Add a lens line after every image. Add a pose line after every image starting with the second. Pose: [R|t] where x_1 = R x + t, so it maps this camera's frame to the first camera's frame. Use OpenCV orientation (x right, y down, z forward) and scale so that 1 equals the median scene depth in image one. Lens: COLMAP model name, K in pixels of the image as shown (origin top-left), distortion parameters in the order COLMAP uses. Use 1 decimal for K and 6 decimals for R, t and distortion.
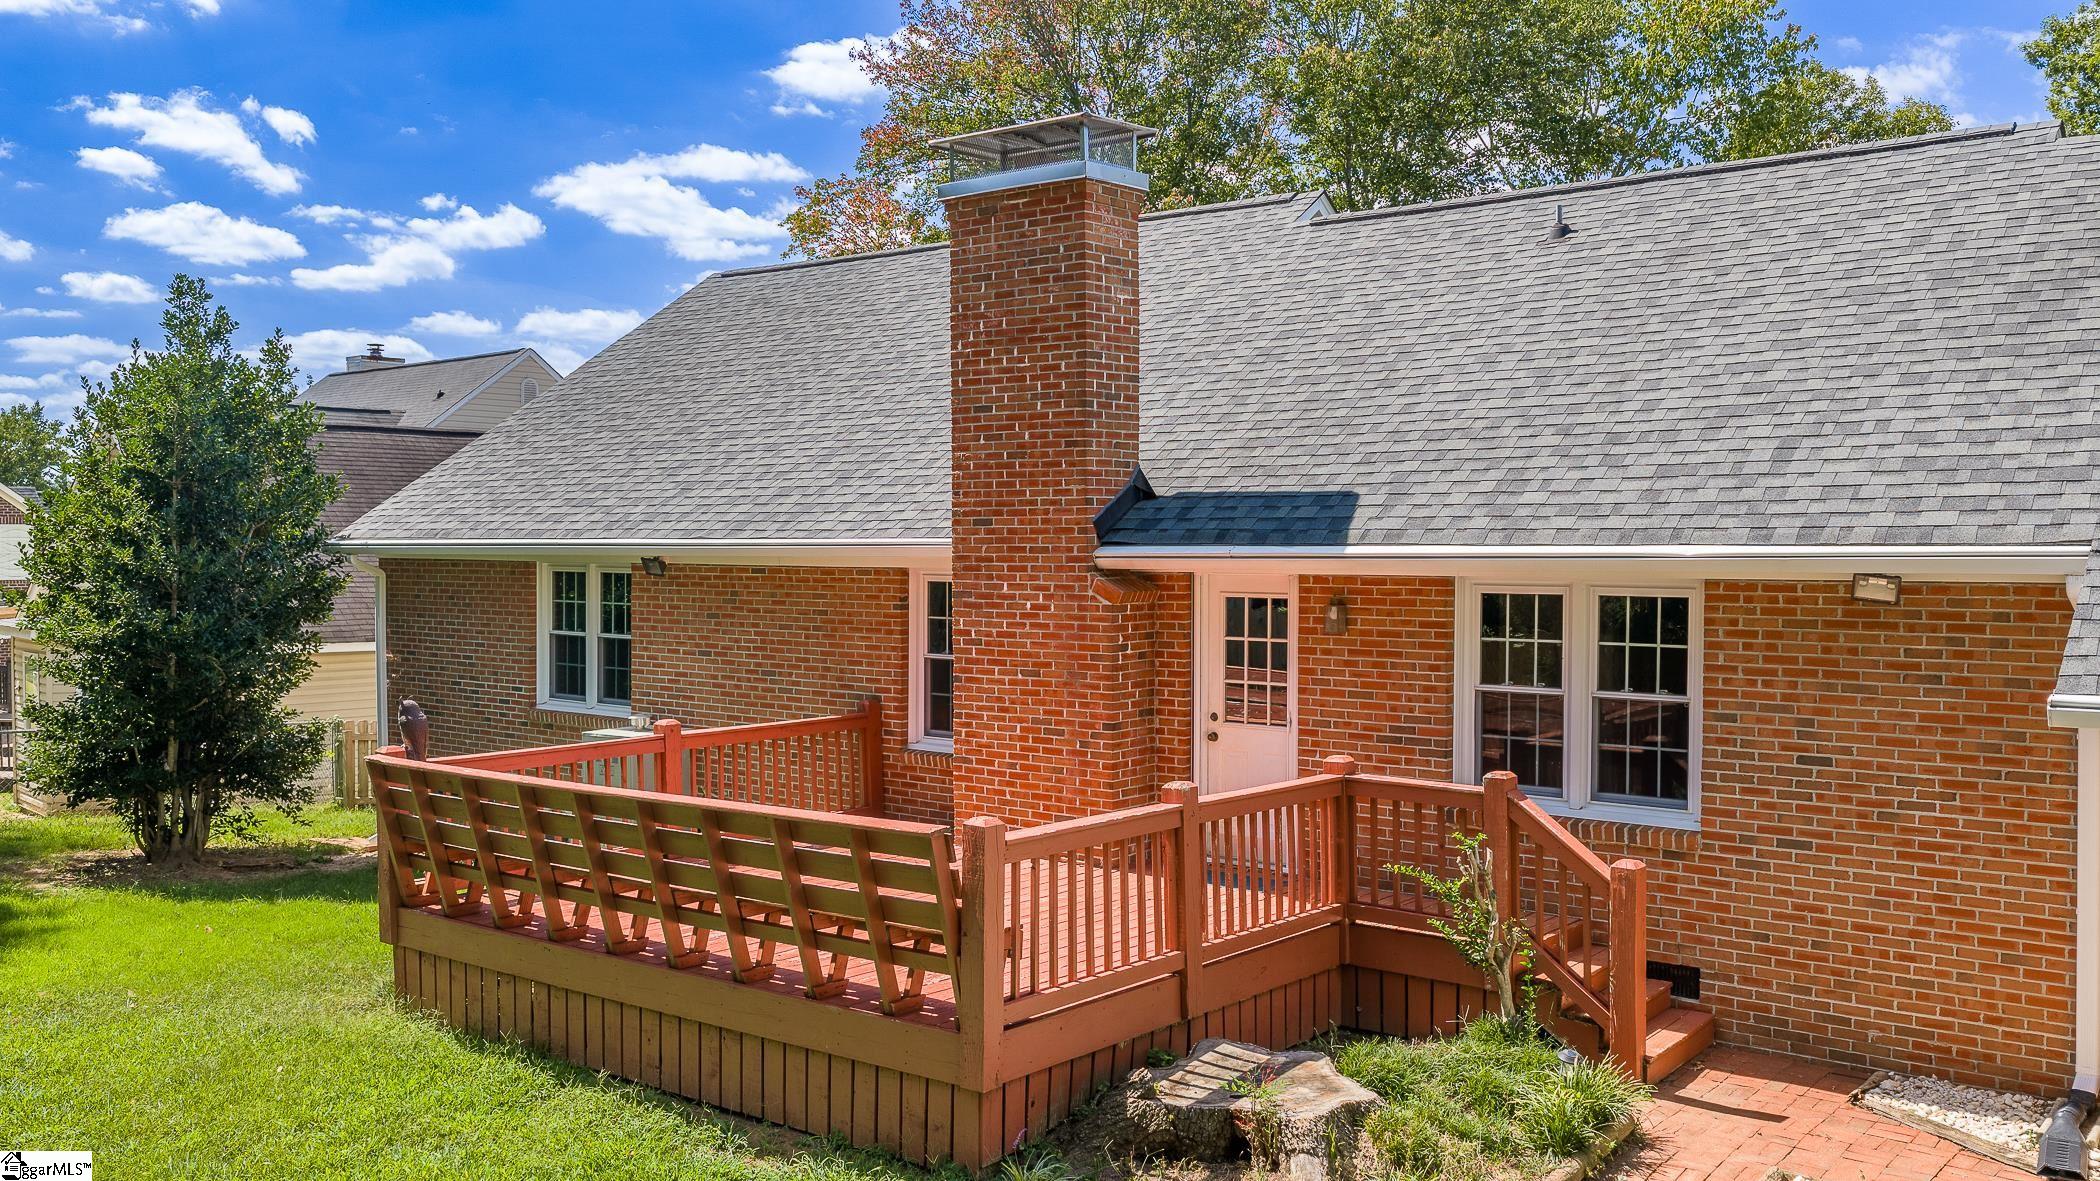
lens RADIAL K [[1759.7, 0, 1038.6], [0, 1759.7, 588.0], [0, 0, 1]] dist [0.025559, -0.057542]
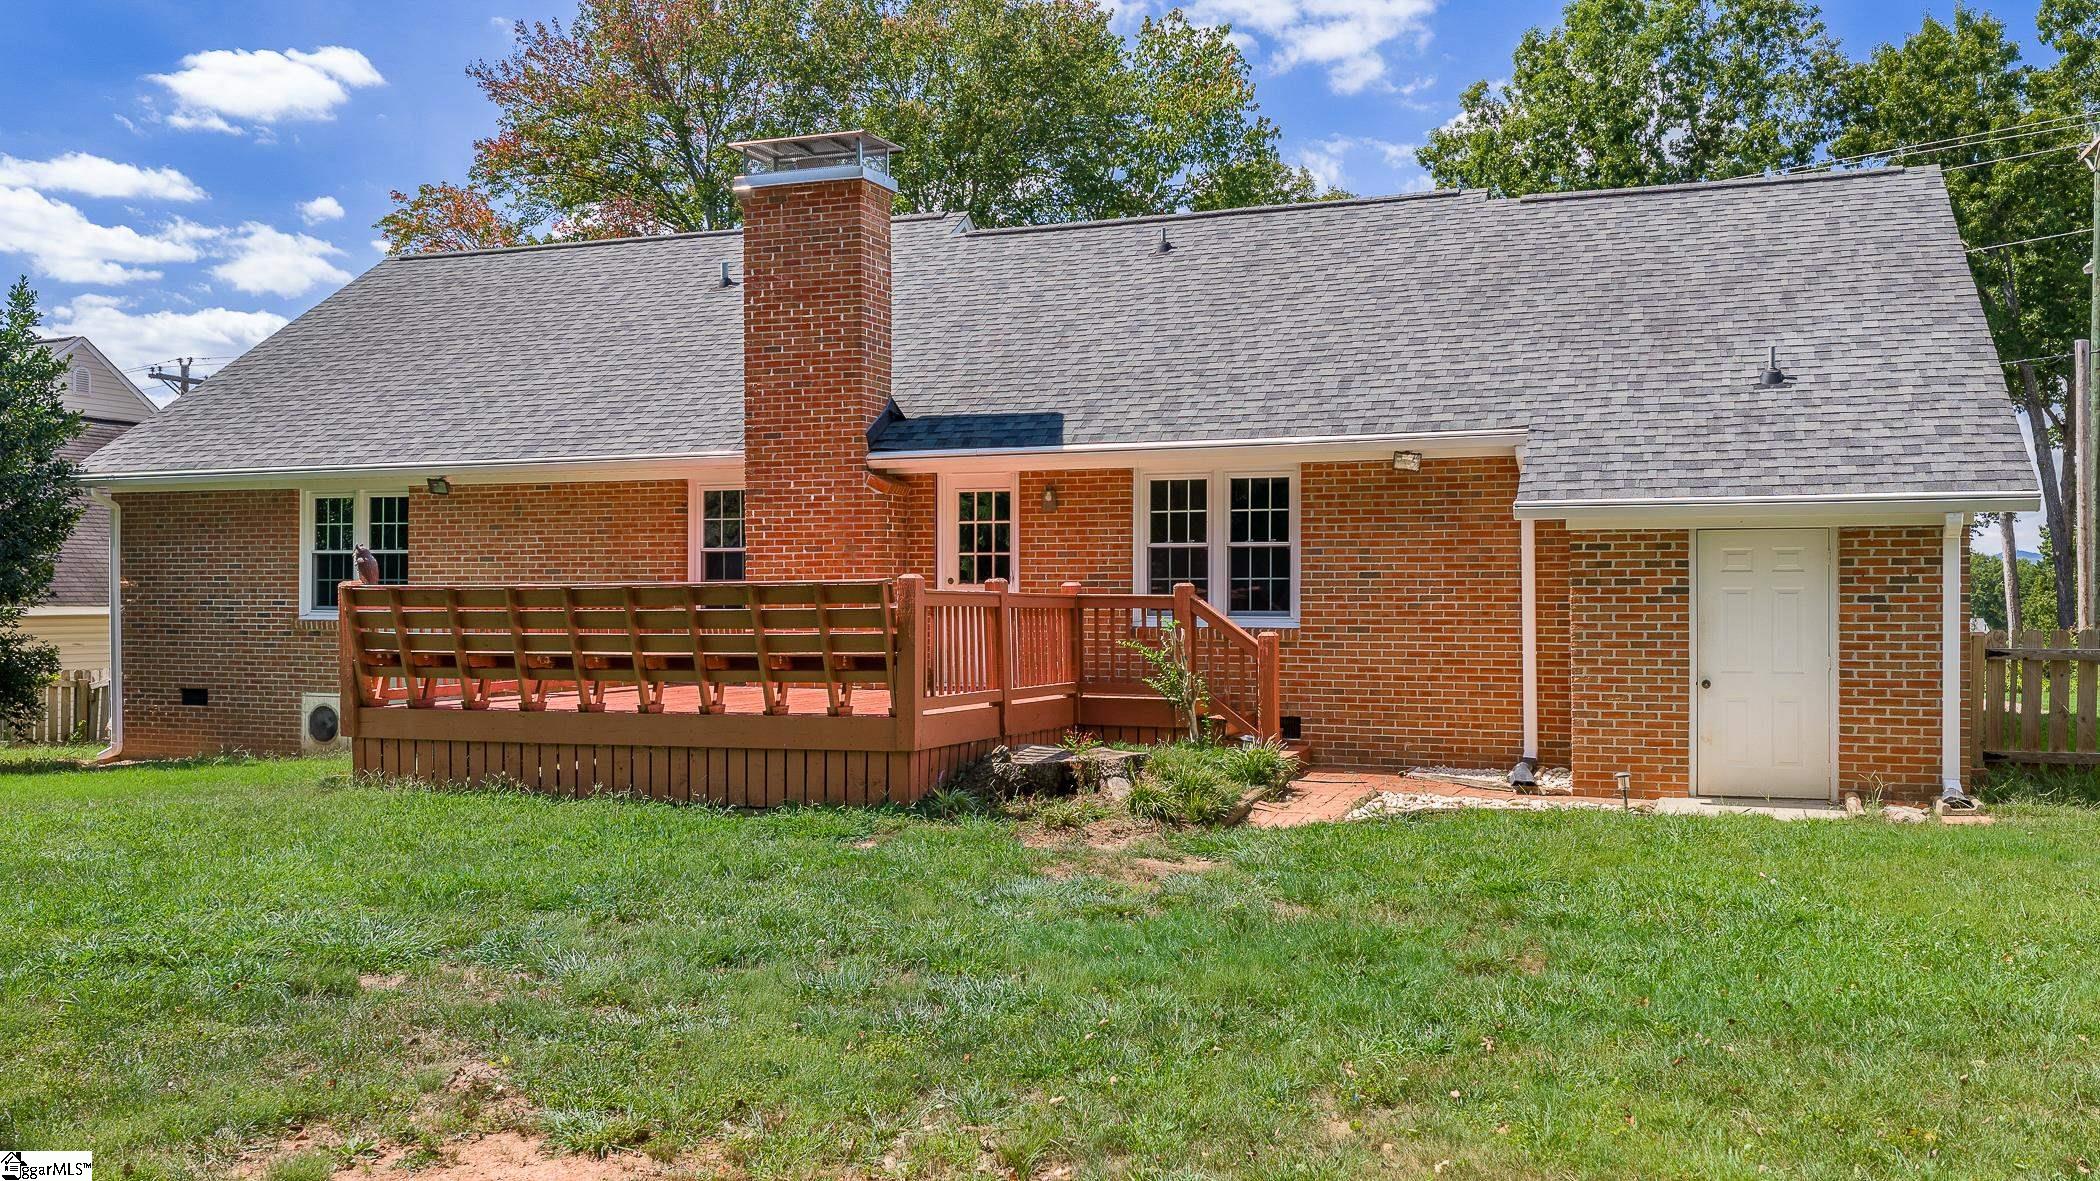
lens RADIAL K [[1759.7, 0, 1053.3], [0, 1759.7, 592.3], [0, 0, 1]] dist [0.025559, -0.057542]
pose [[0.950663, -0.000053, 0.310226, -0.259933], [0.008780, 0.999604, -0.026736, 0.125695], [-0.310101, 0.028141, 0.950287, -0.332246]]
